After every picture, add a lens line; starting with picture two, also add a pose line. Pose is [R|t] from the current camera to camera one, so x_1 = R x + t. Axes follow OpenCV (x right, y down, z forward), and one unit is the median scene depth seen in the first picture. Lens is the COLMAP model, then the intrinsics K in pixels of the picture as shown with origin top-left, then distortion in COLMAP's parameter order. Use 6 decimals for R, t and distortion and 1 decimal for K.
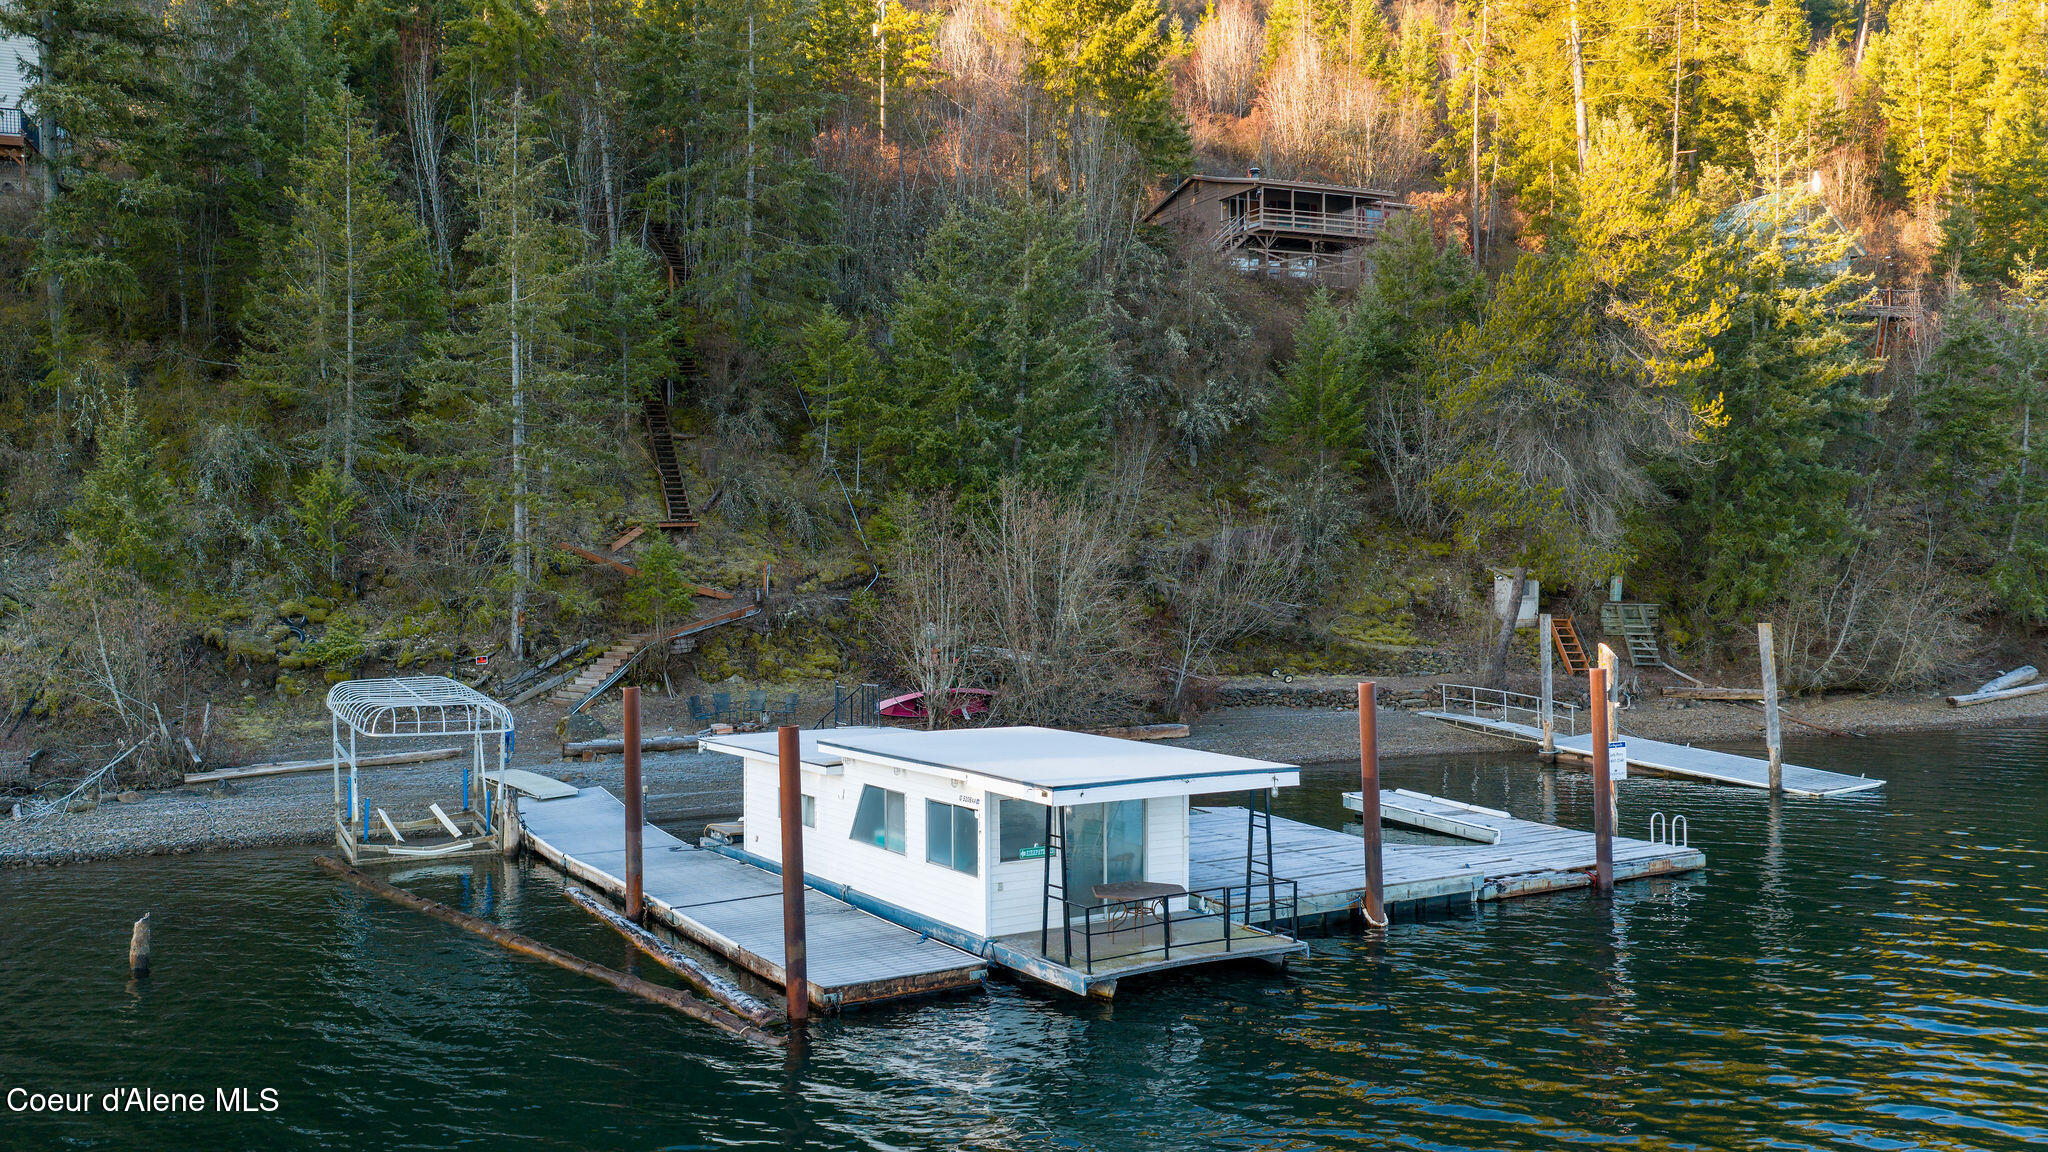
lens RADIAL K [[1612.7, 0, 1026.1], [0, 1612.7, 570.9], [0, 0, 1]] dist [0.046602, -0.001523]
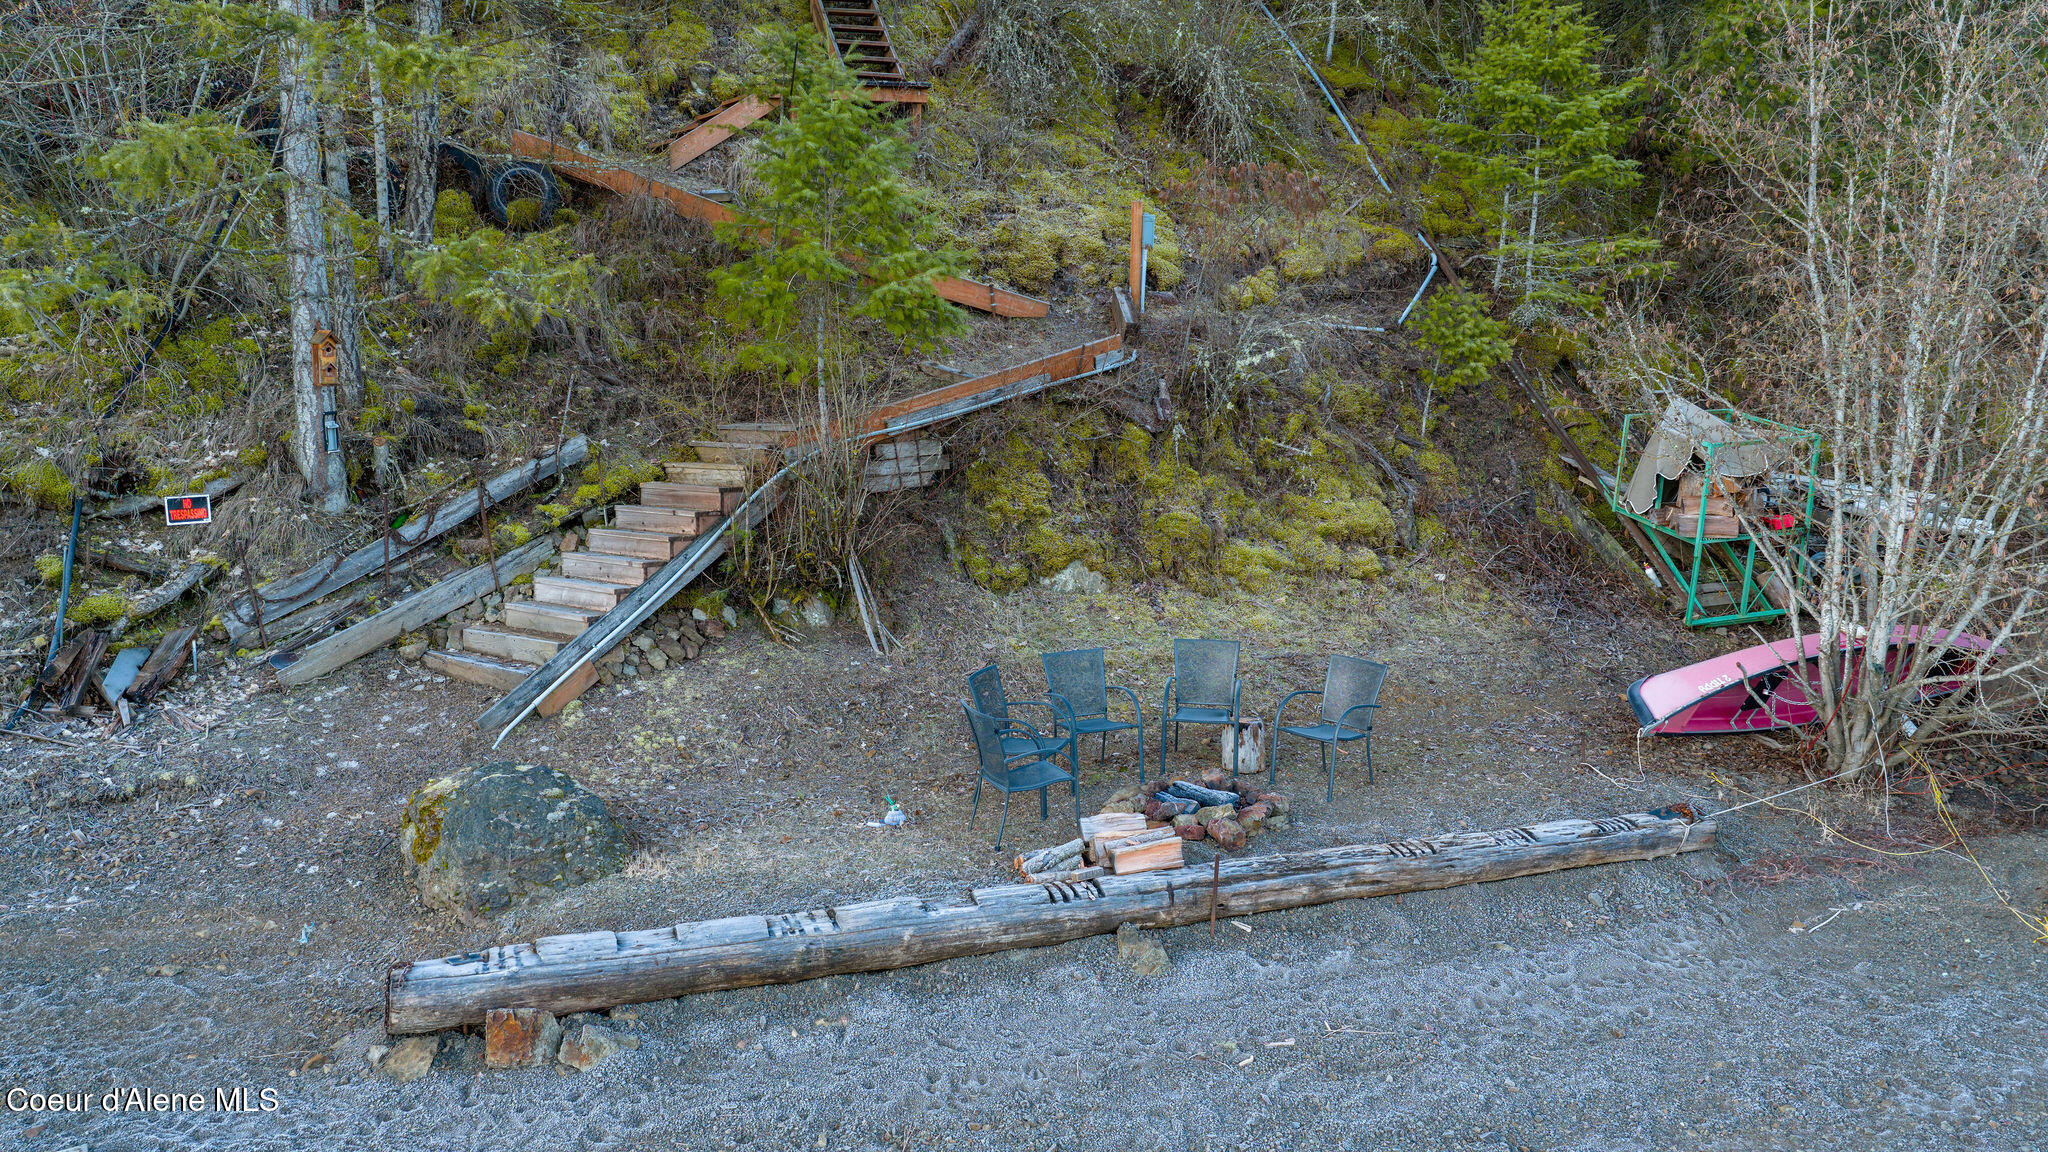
lens RADIAL K [[1612.7, 0, 1024.2], [0, 1612.7, 580.2], [0, 0, 1]] dist [0.046602, -0.001523]
pose [[0.997694, 0.015459, -0.066090, -0.170333], [-0.007381, 0.992653, 0.120775, 0.031420], [0.067471, -0.120008, 0.990477, 0.704432]]
